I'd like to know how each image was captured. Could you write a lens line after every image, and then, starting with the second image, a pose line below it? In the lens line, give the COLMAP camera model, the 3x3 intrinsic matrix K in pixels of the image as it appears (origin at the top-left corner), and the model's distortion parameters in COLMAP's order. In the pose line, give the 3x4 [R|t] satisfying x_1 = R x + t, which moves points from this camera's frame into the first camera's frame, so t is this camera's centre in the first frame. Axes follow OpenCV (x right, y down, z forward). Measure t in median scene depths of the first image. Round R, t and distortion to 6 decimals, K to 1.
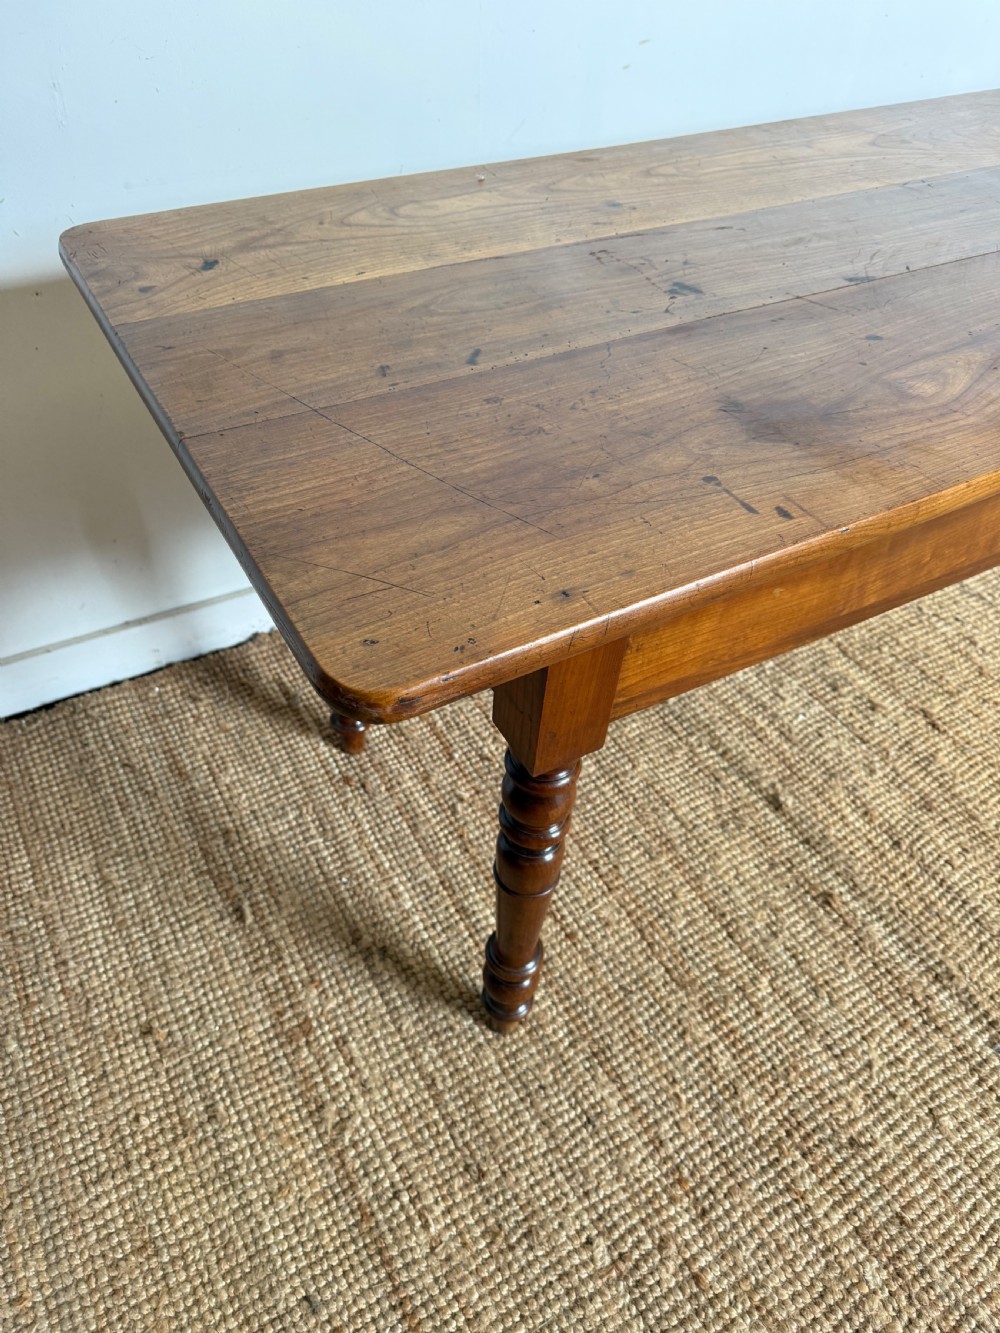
lens RADIAL K [[957.5, 0, 506.5], [0, 957.5, 675.6], [0, 0, 1]] dist [0.015393, -0.023955]
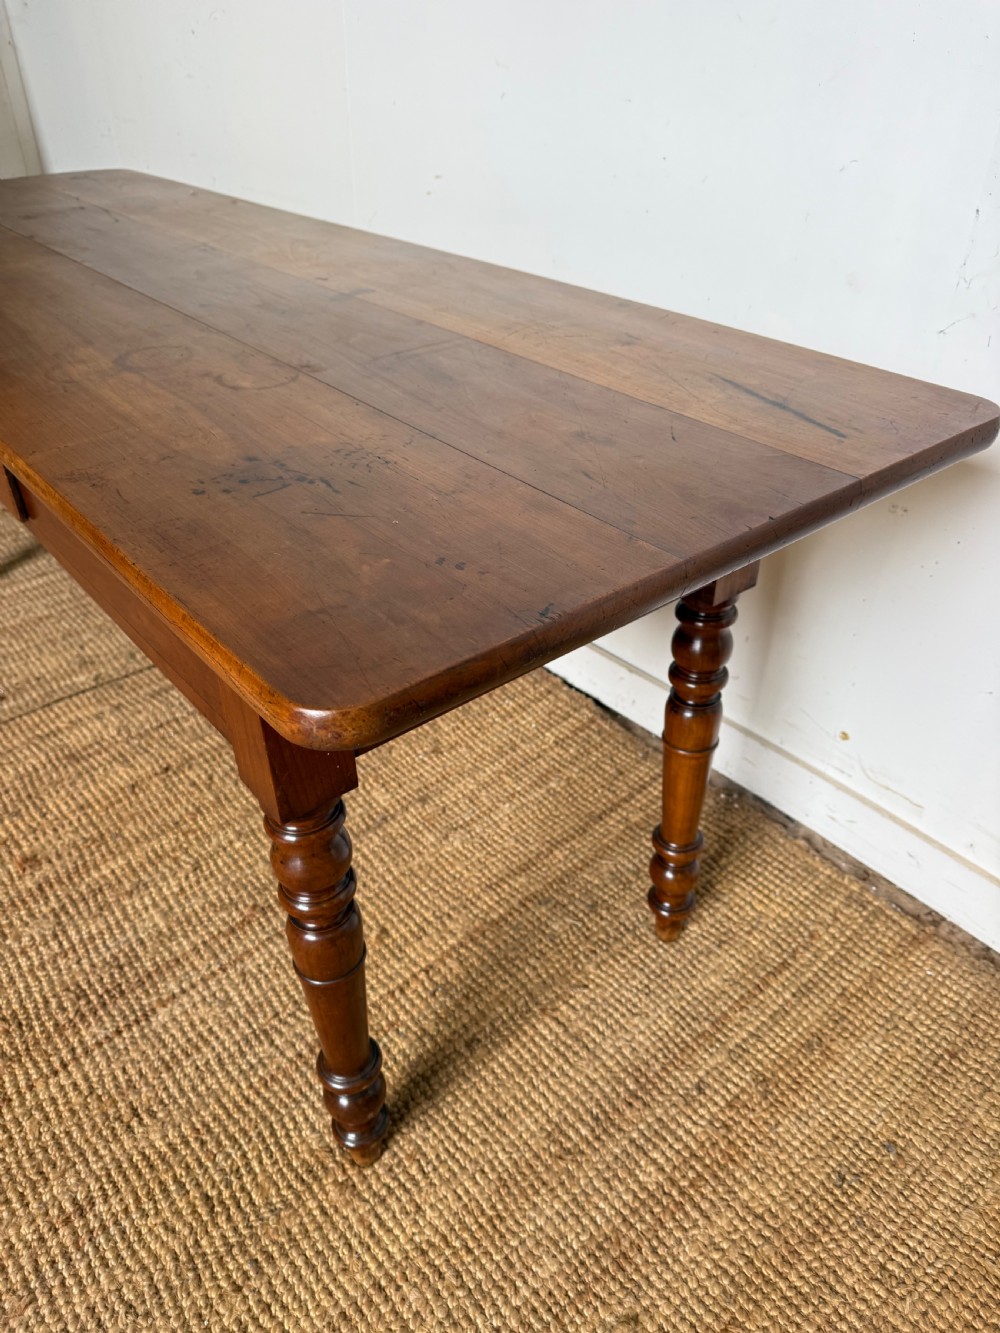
lens RADIAL K [[957.5, 0, 497.7], [0, 957.5, 674.2], [0, 0, 1]] dist [0.015393, -0.023955]
pose [[0.157490, 0.521403, -0.838651, 1.745948], [-0.700562, 0.657534, 0.277241, -0.730064], [0.695995, 0.543865, 0.468830, 0.948572]]
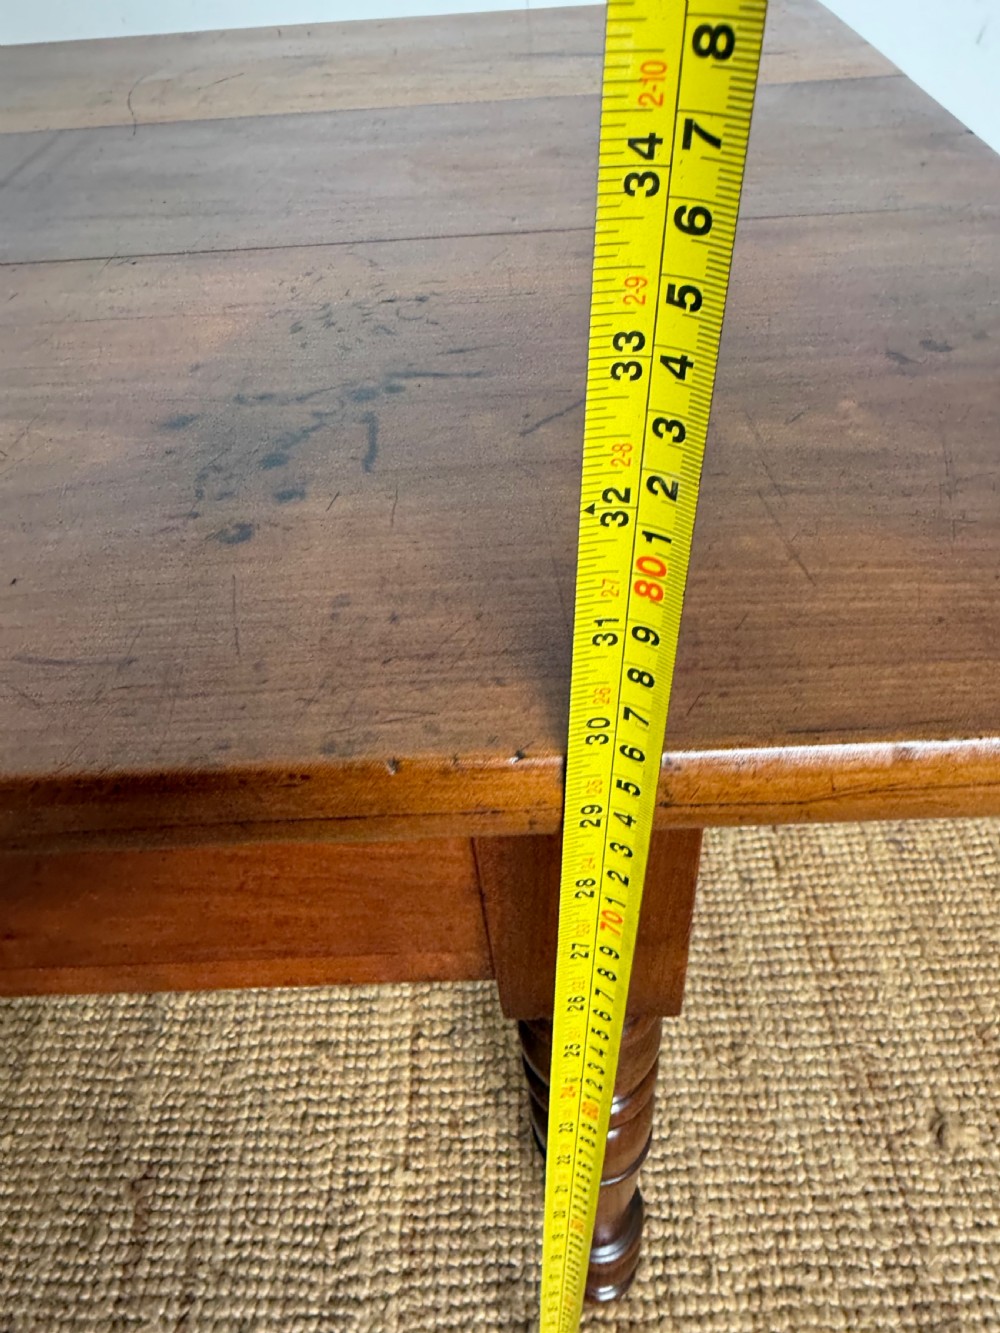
lens RADIAL K [[957.0, 0, 496.8], [0, 957.0, 593.2], [0, 0, 1]] dist [-0.002236, 0.003076]
pose [[0.857803, 0.251028, -0.448508, 1.311539], [-0.281205, 0.959647, -0.000713, -0.513103], [0.430230, 0.126734, 0.893779, 0.869338]]
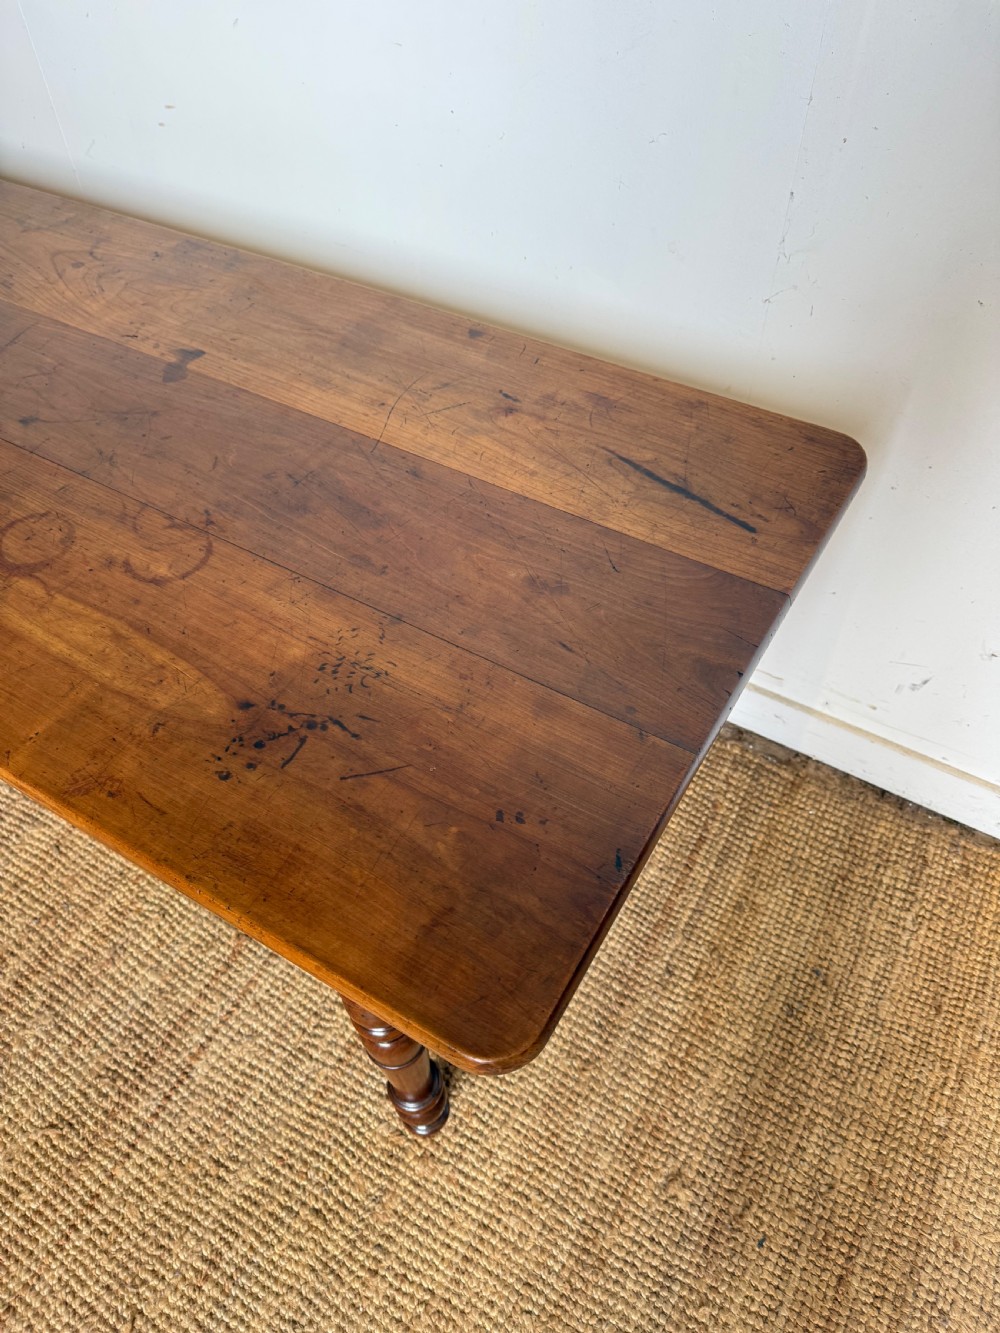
lens RADIAL K [[957.5, 0, 508.2], [0, 957.5, 667.5], [0, 0, 1]] dist [0.015393, -0.023955]
pose [[0.478386, 0.628811, -0.612979, 1.578712], [-0.592121, 0.746459, 0.303631, -0.854244], [0.648490, 0.217705, 0.729428, 0.691641]]
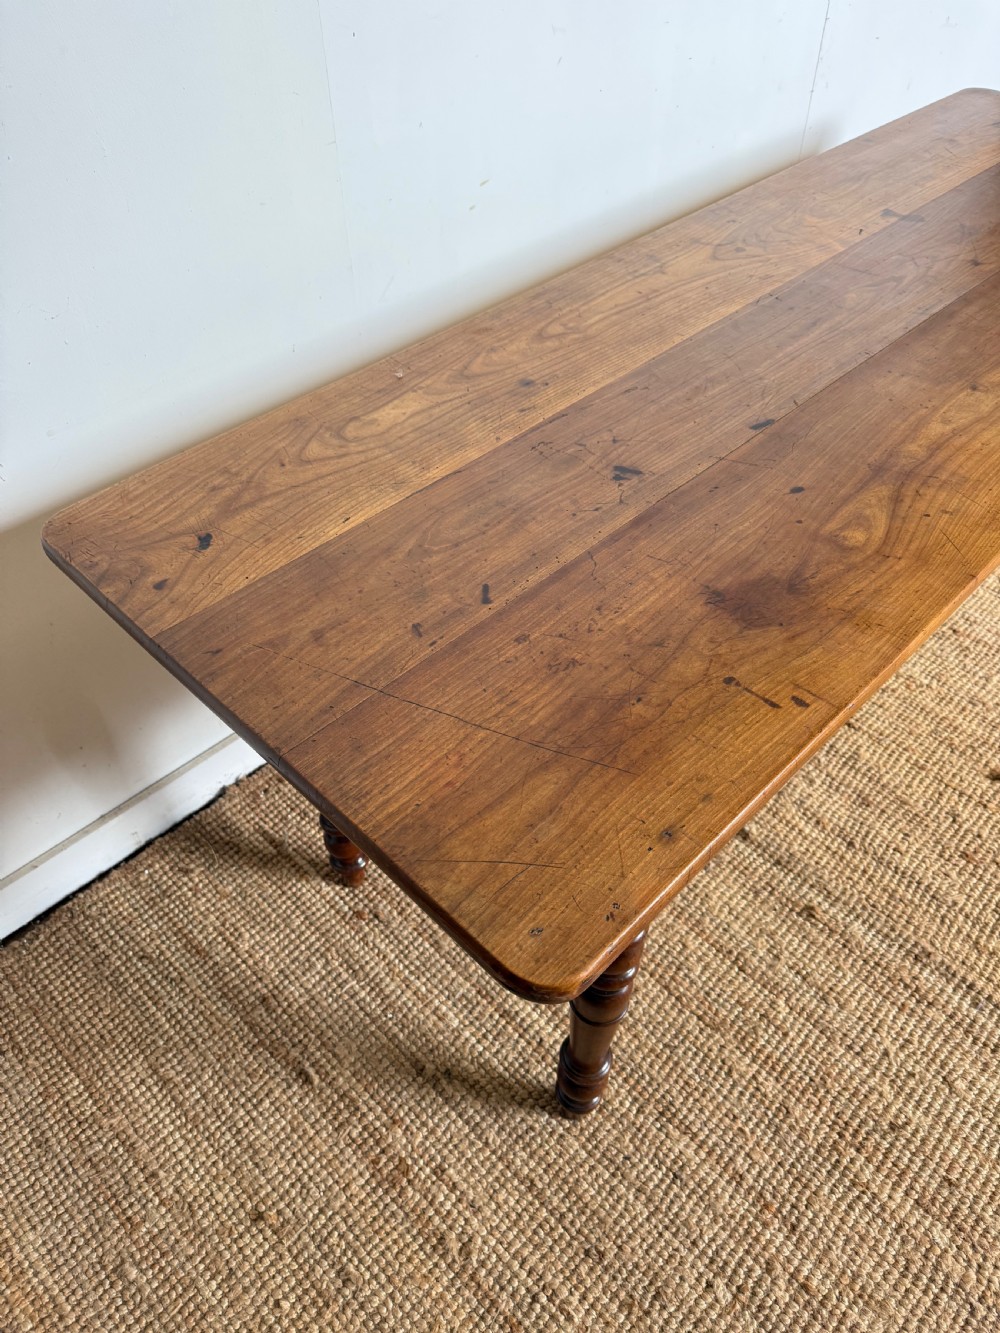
lens RADIAL K [[957.5, 0, 499.0], [0, 957.5, 671.4], [0, 0, 1]] dist [0.015393, -0.023955]
pose [[0.963553, -0.225239, 0.144339, -0.135432], [0.222473, 0.974302, 0.035238, -0.188018], [-0.148566, -0.001842, 0.988901, -0.075542]]
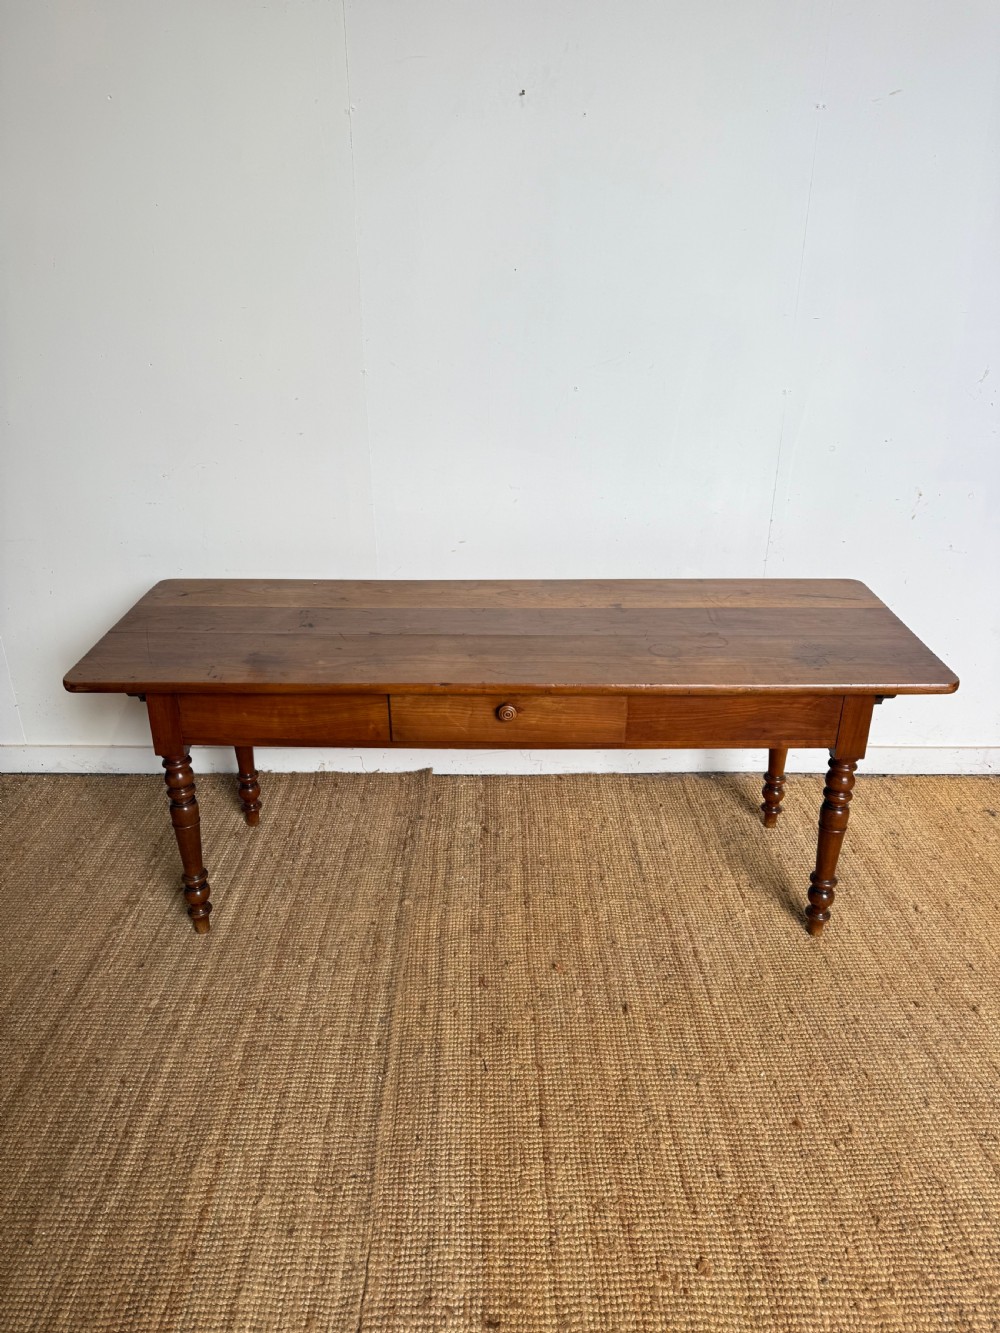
lens RADIAL K [[957.5, 0, 508.6], [0, 957.5, 636.9], [0, 0, 1]] dist [0.015393, -0.023955]
pose [[0.863264, 0.146415, -0.483051, 1.549005], [-0.330779, 0.886968, -0.322292, 0.250652], [0.381263, 0.438006, 0.814119, -0.778660]]
